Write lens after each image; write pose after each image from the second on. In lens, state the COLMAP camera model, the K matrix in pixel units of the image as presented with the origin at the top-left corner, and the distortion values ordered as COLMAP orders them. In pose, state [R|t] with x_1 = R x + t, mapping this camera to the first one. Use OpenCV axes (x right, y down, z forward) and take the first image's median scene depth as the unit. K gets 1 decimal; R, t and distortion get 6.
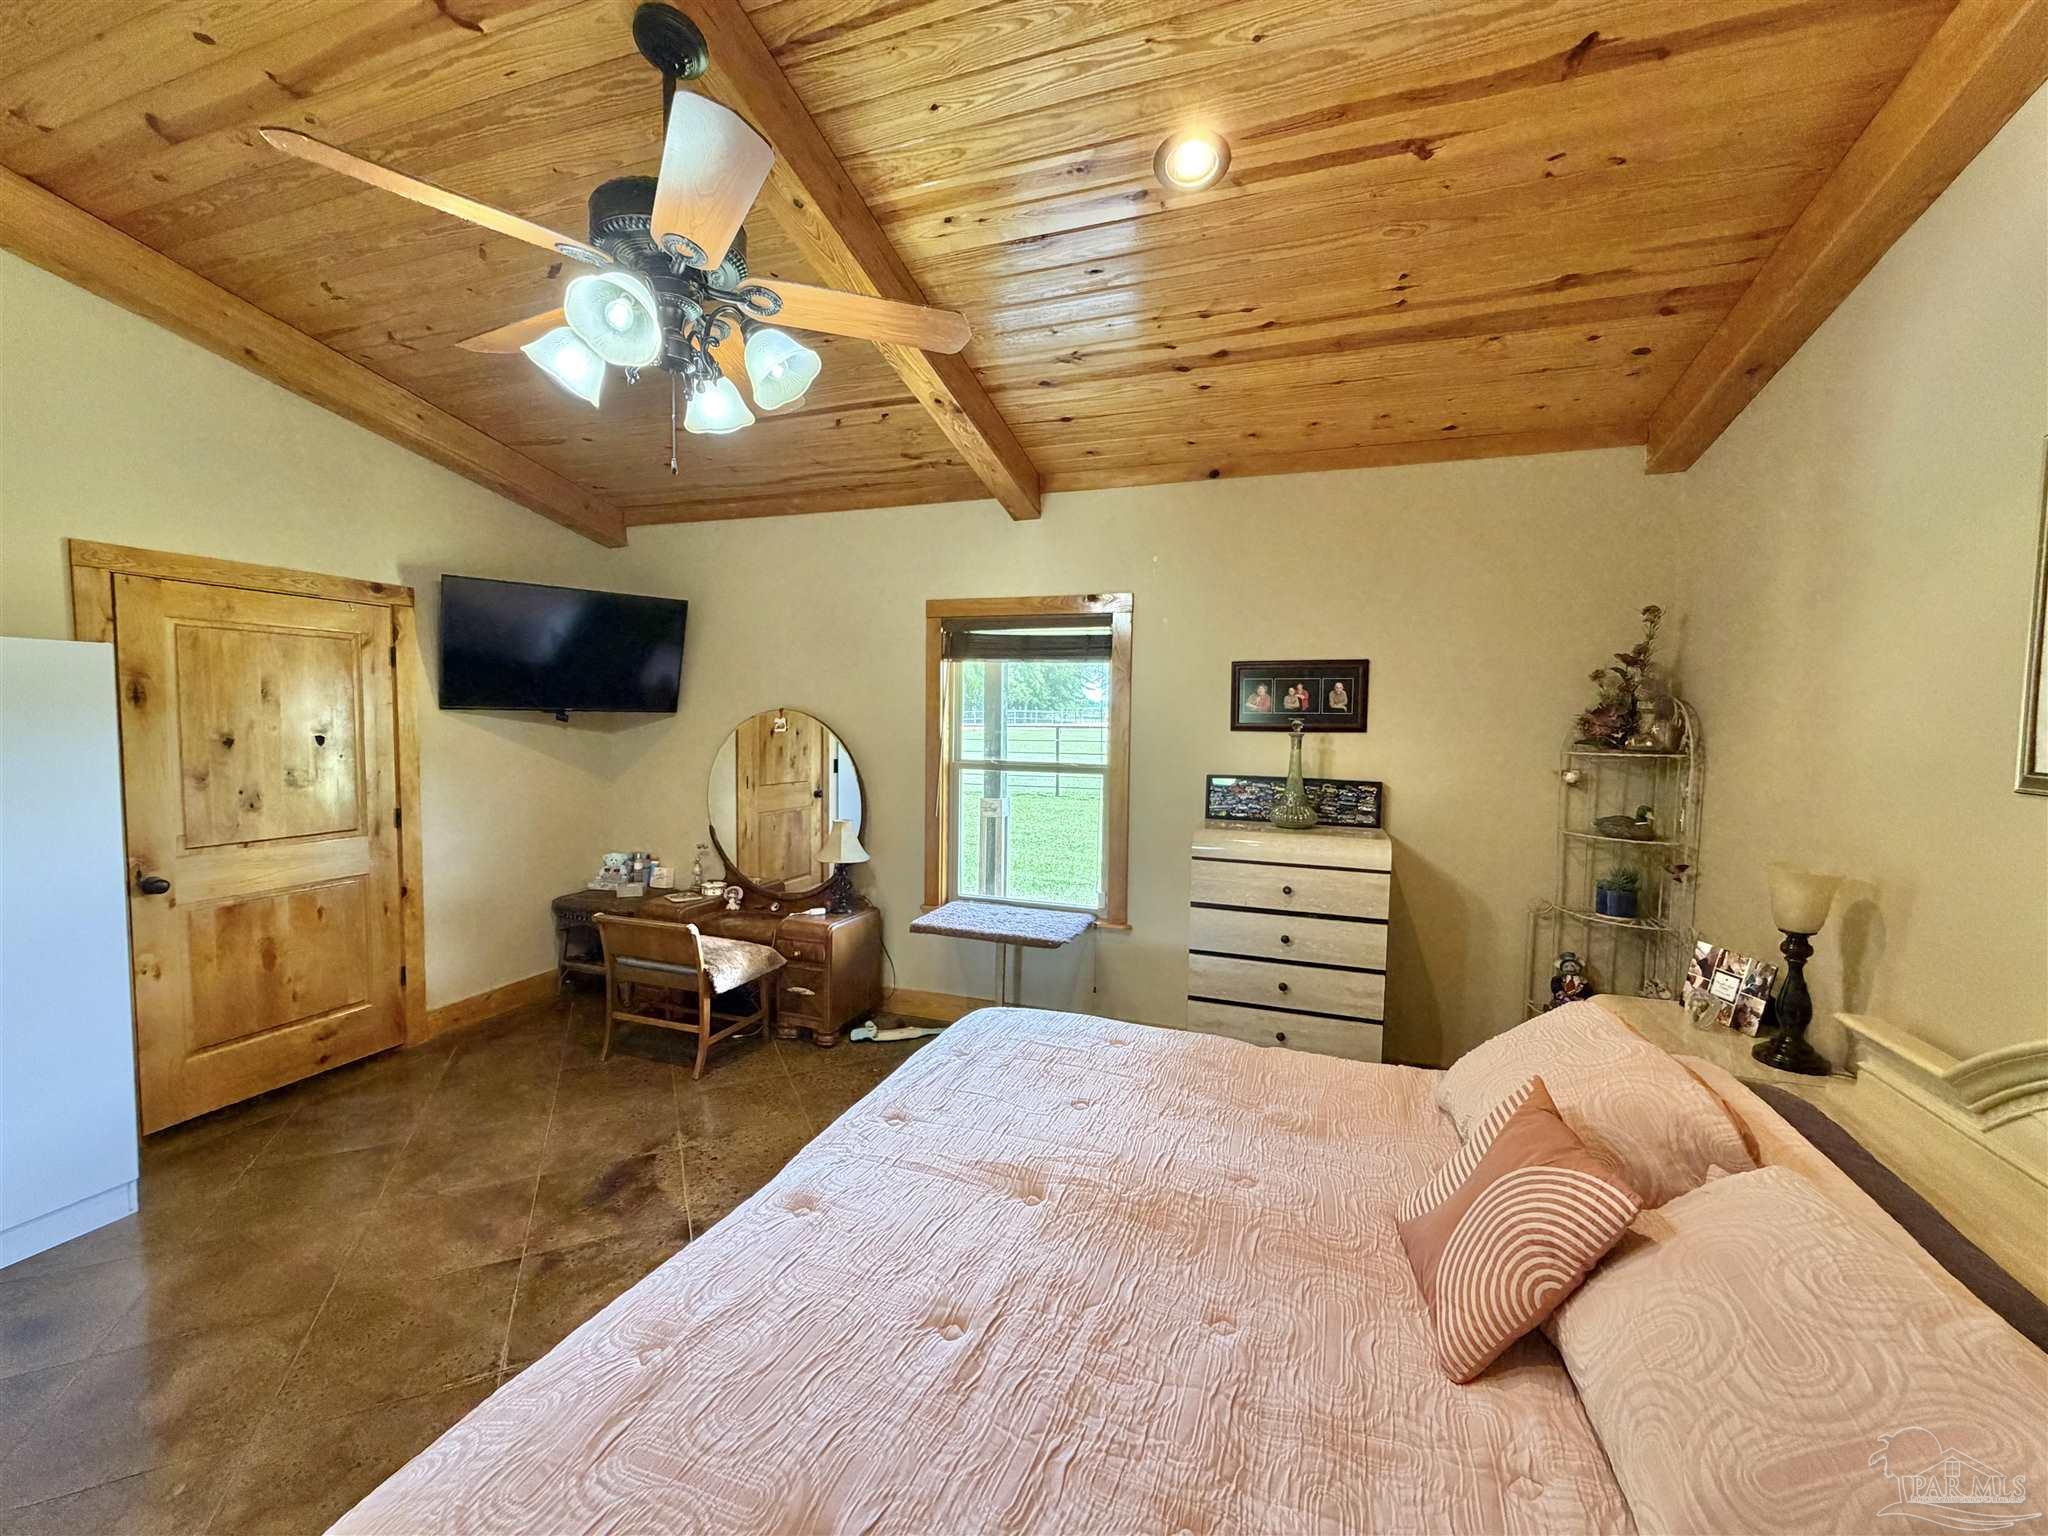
lens RADIAL K [[814.9, 0, 1019.3], [0, 814.9, 771.8], [0, 0, 1]] dist [0.000739, -0.000286]
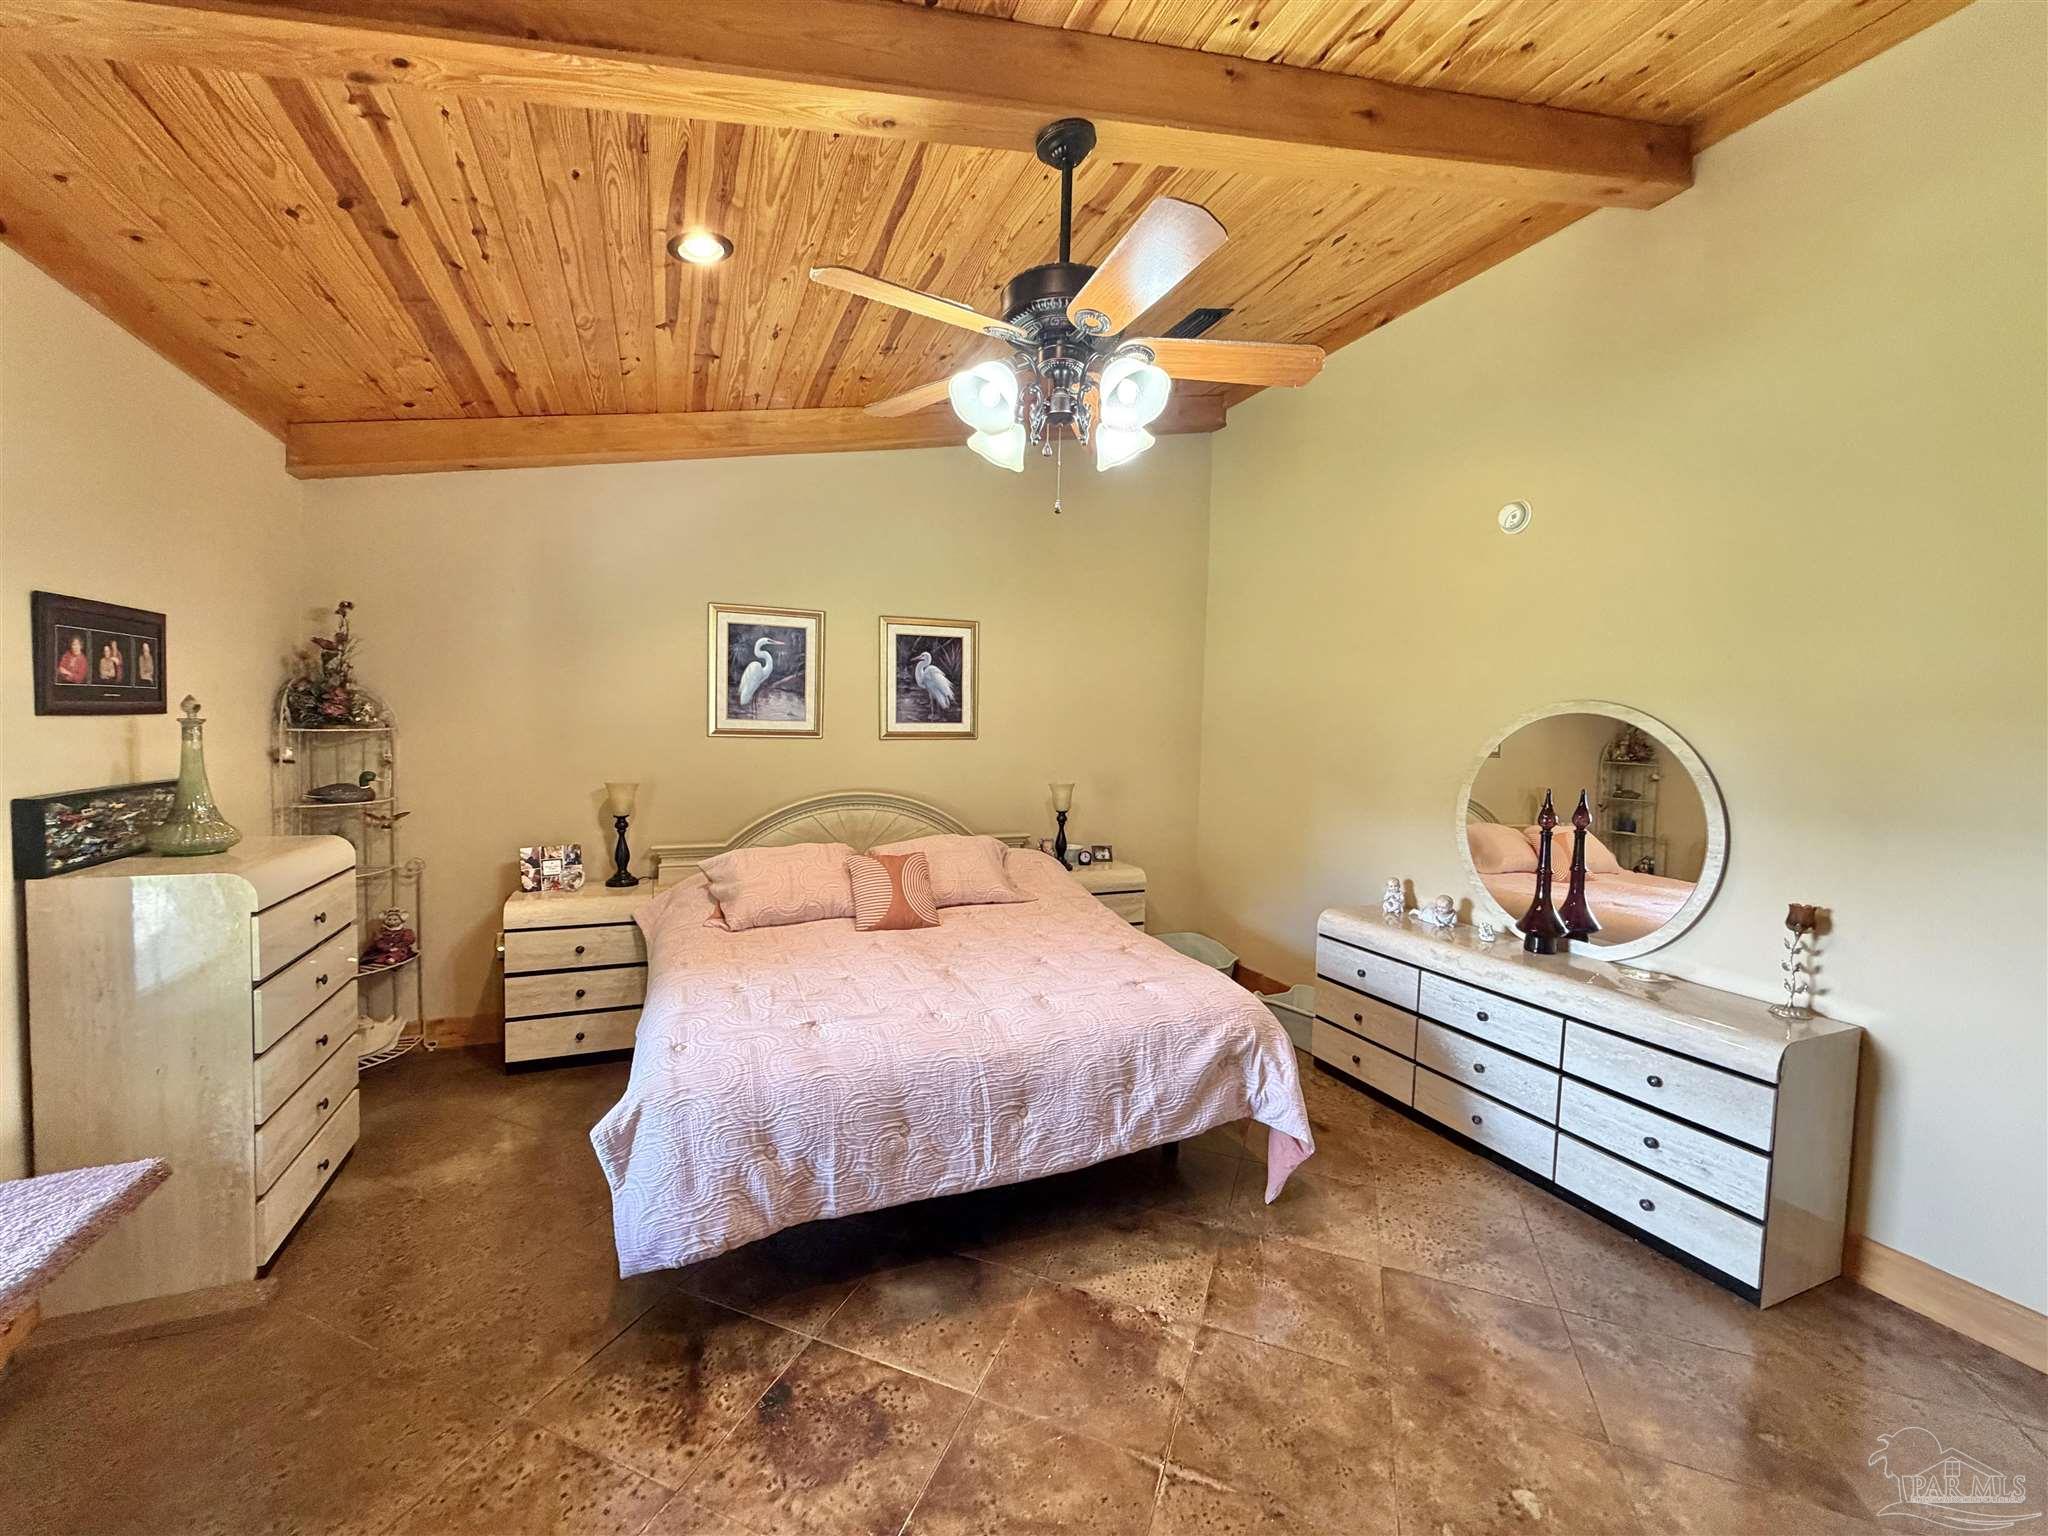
lens RADIAL K [[814.9, 0, 1018.8], [0, 814.9, 771.2], [0, 0, 1]] dist [0.000739, -0.000286]
pose [[-0.679687, -0.075466, 0.729609, -0.636437], [0.014394, 0.993129, 0.116133, -0.070741], [-0.733361, 0.089436, -0.673931, 0.934120]]
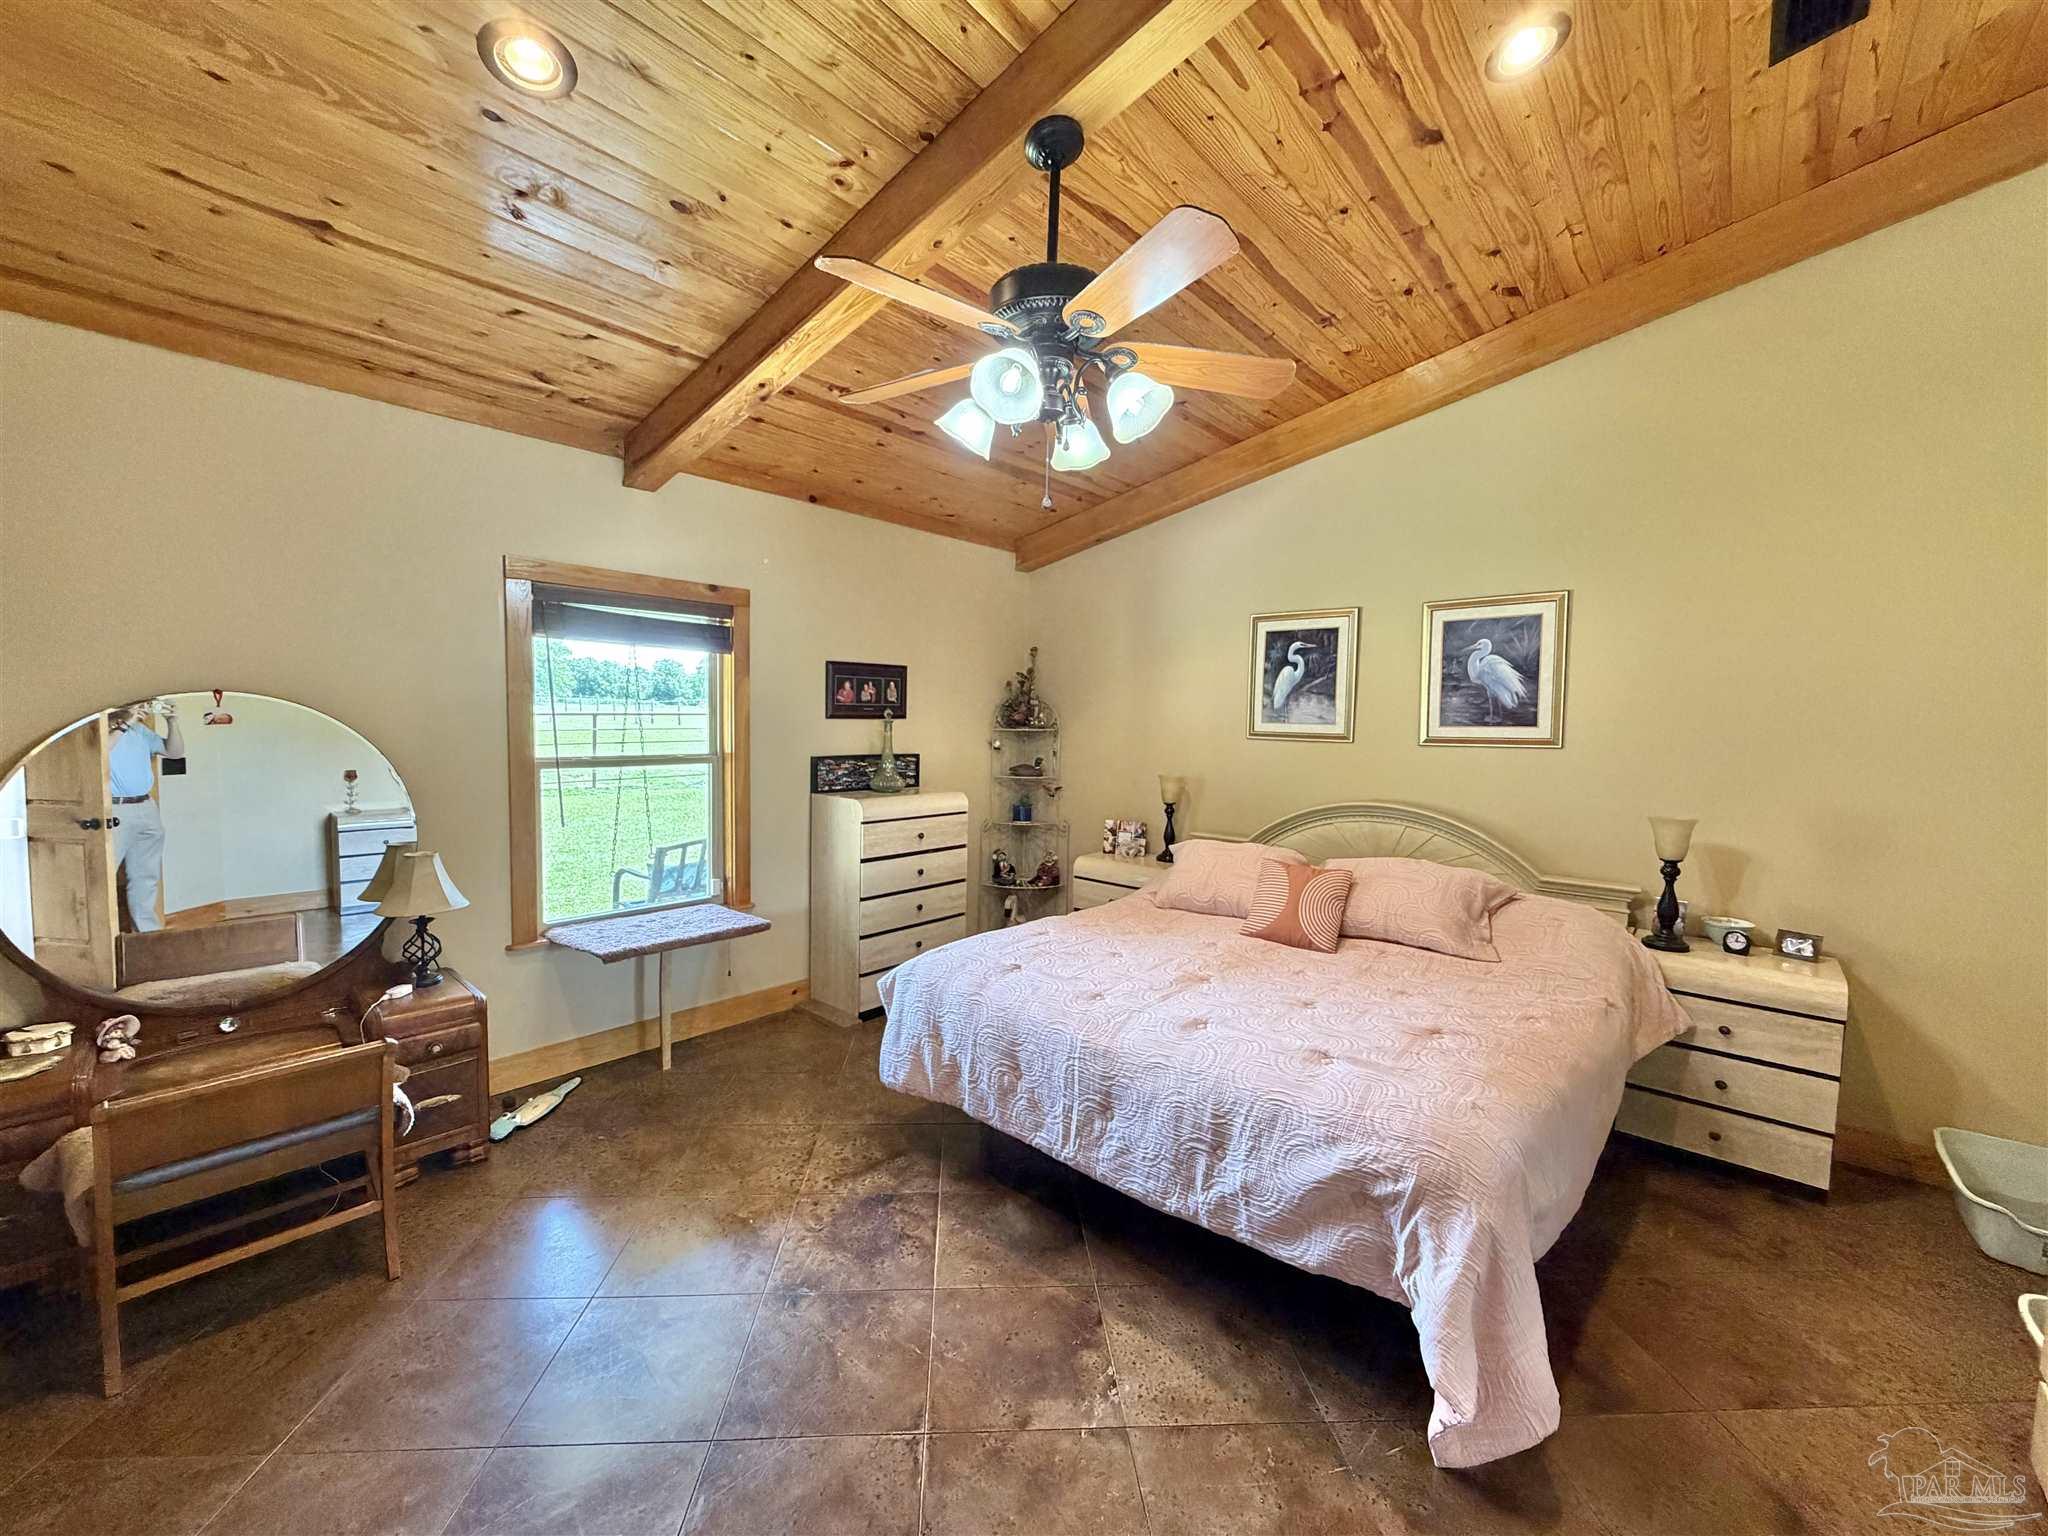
lens RADIAL K [[814.9, 0, 1014.0], [0, 814.9, 772.7], [0, 0, 1]] dist [0.000739, -0.000286]
pose [[0.374642, -0.074642, 0.924160, -0.788524], [0.048858, 0.996959, 0.060715, -0.031654], [-0.925882, 0.022406, 0.377149, 0.310531]]
